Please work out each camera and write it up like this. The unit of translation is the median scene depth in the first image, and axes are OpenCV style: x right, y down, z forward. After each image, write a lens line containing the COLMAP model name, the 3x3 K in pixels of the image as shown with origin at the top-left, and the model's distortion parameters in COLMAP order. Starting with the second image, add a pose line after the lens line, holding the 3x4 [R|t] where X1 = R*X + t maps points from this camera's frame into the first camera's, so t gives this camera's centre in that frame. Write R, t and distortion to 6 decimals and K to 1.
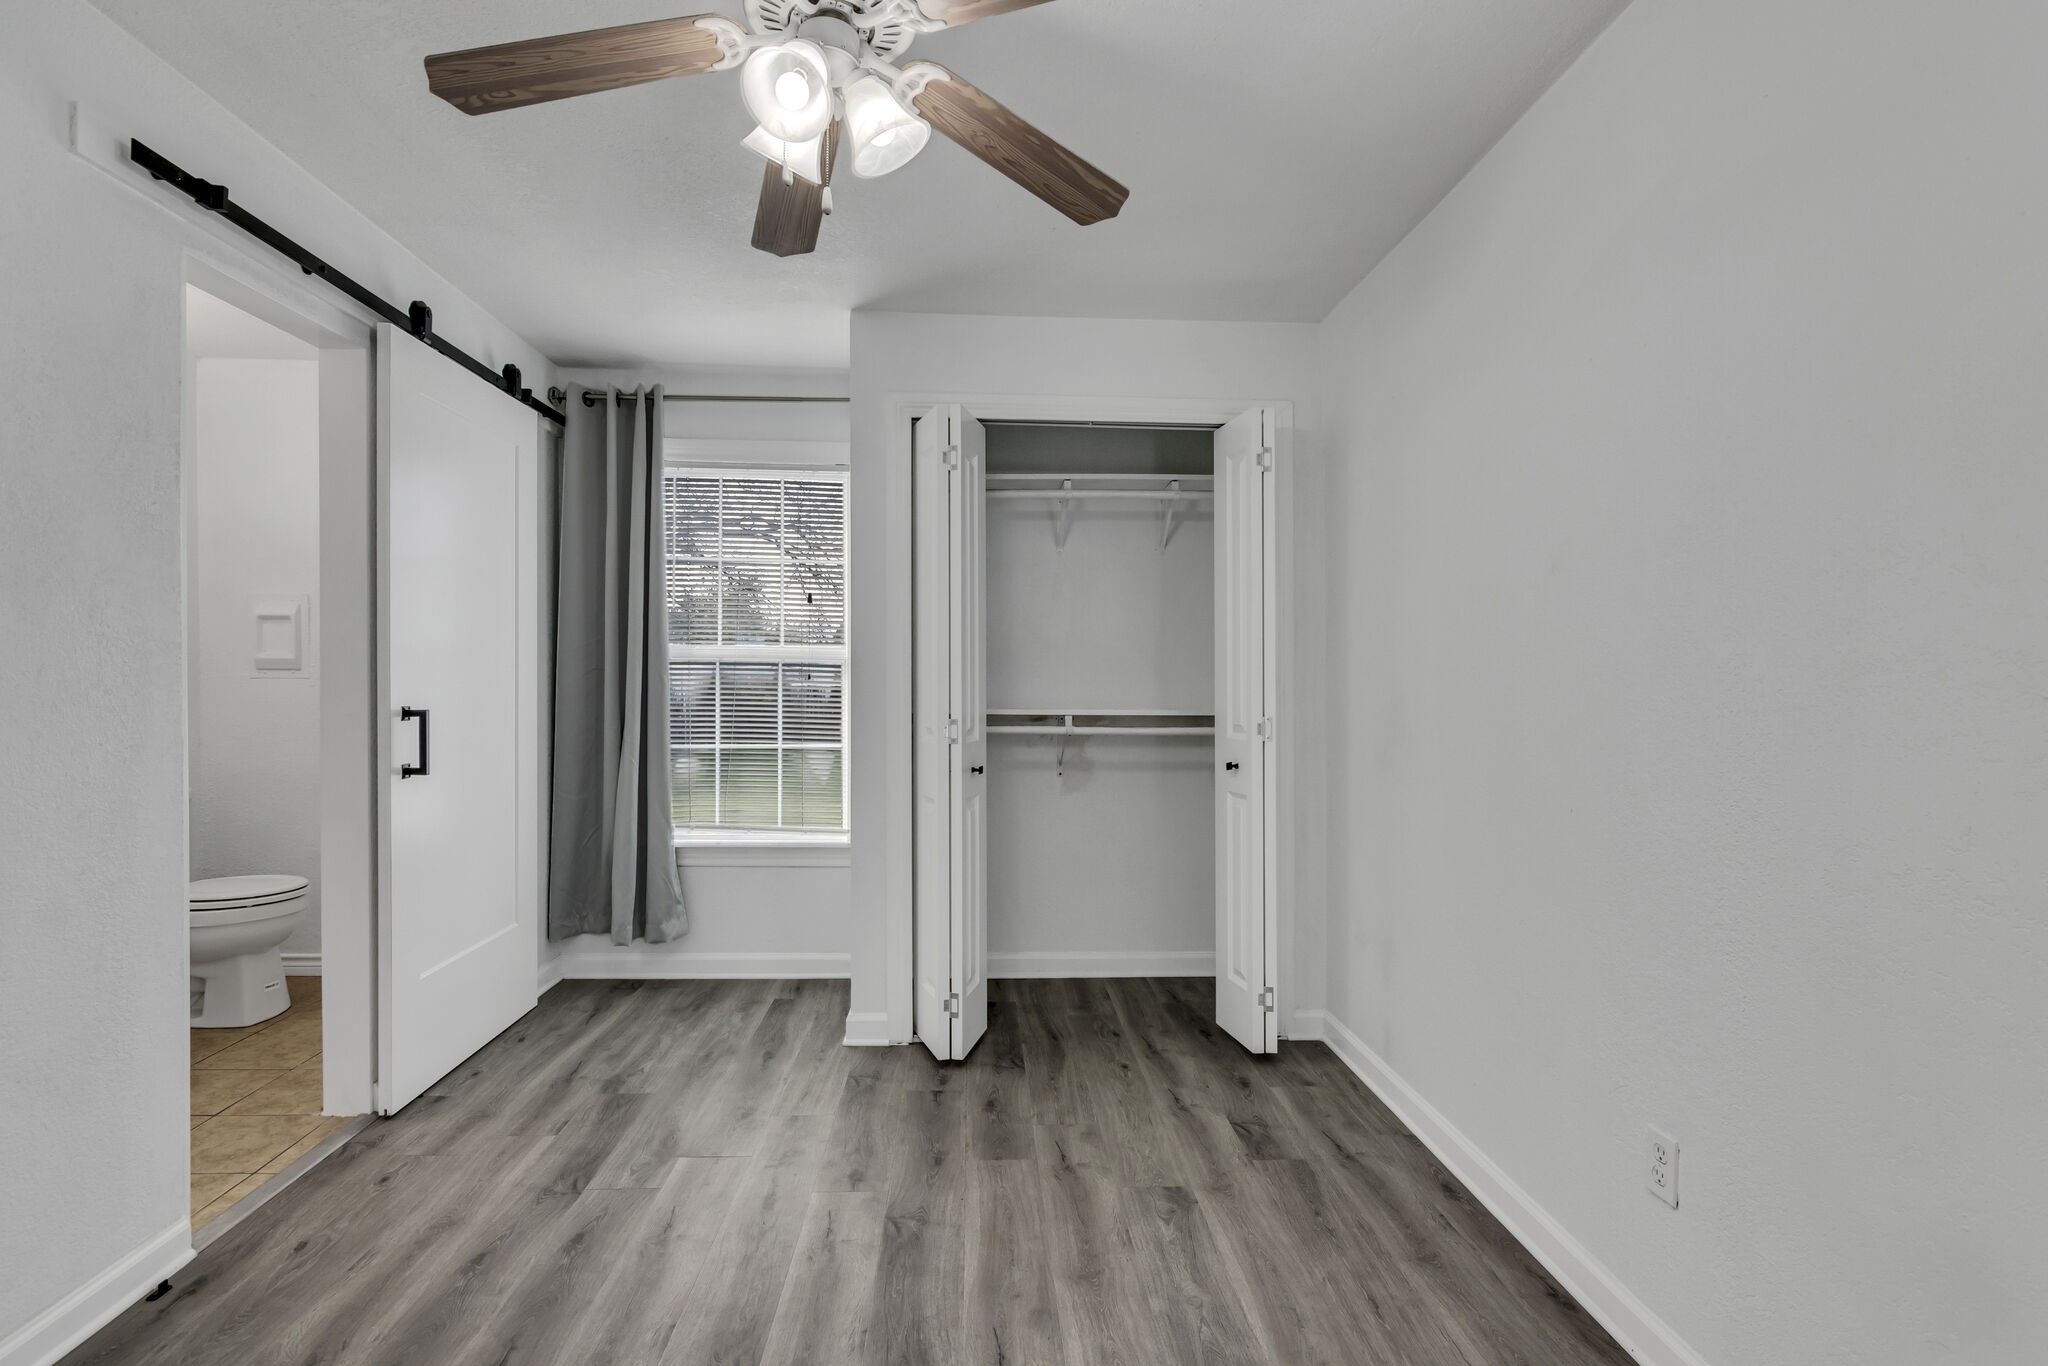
lens RADIAL K [[1002.6, 0, 1017.8], [0, 1002.6, 668.3], [0, 0, 1]] dist [-0.000798, -0.000596]
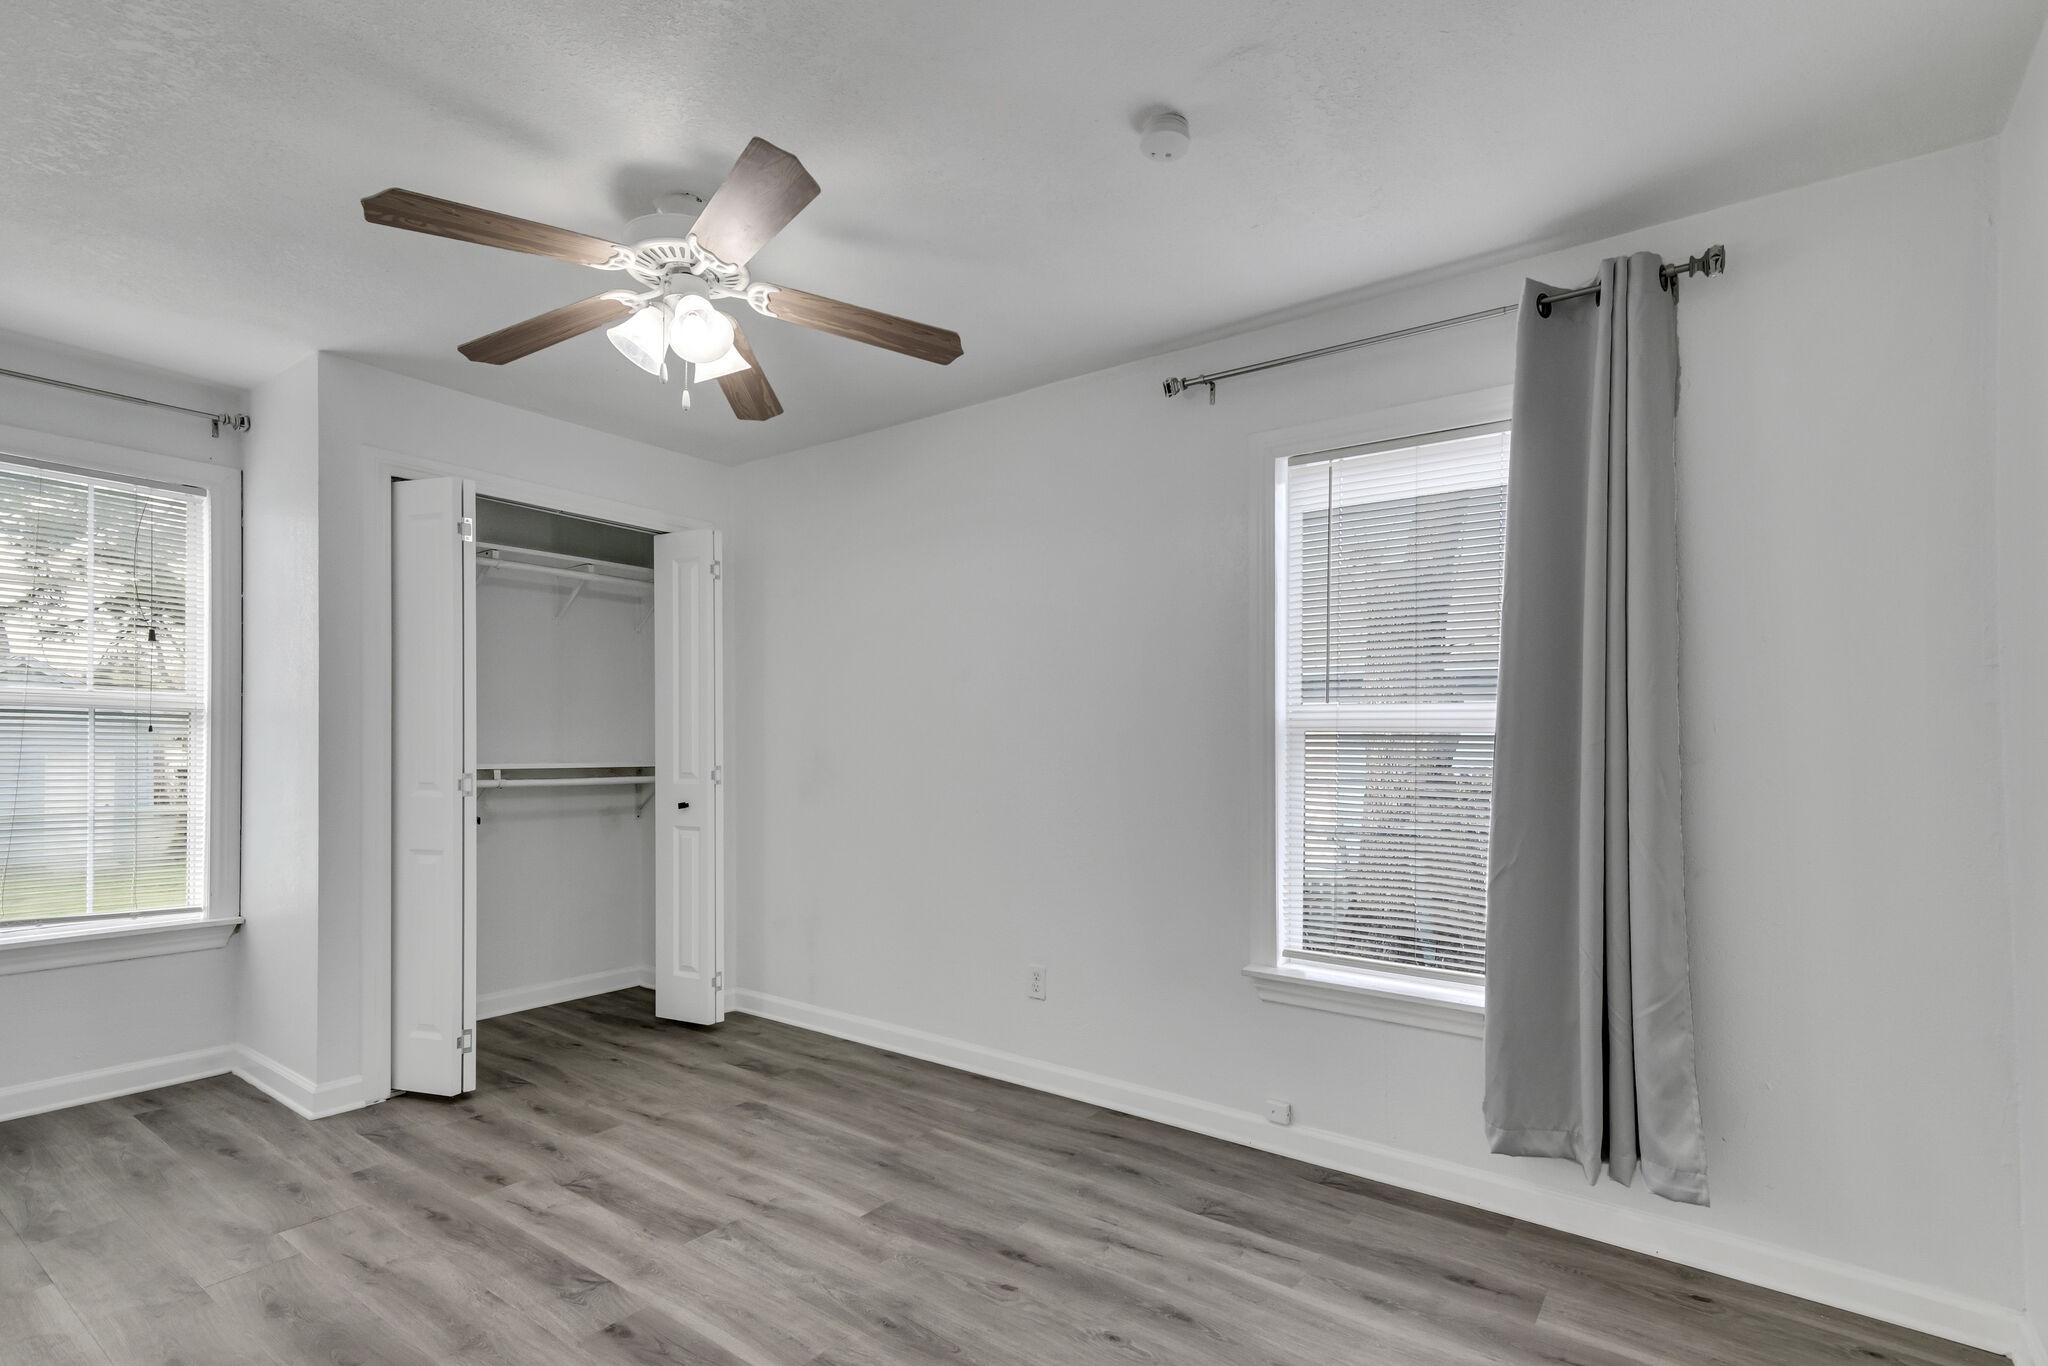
lens RADIAL K [[989.8, 0, 1016.4], [0, 989.8, 692.8], [0, 0, 1]] dist [0.016682, 0.004826]
pose [[0.635780, 0.040273, 0.770819, -0.524713], [-0.015953, 0.999110, -0.039042, -0.002924], [-0.771705, 0.012525, 0.635857, -0.134747]]
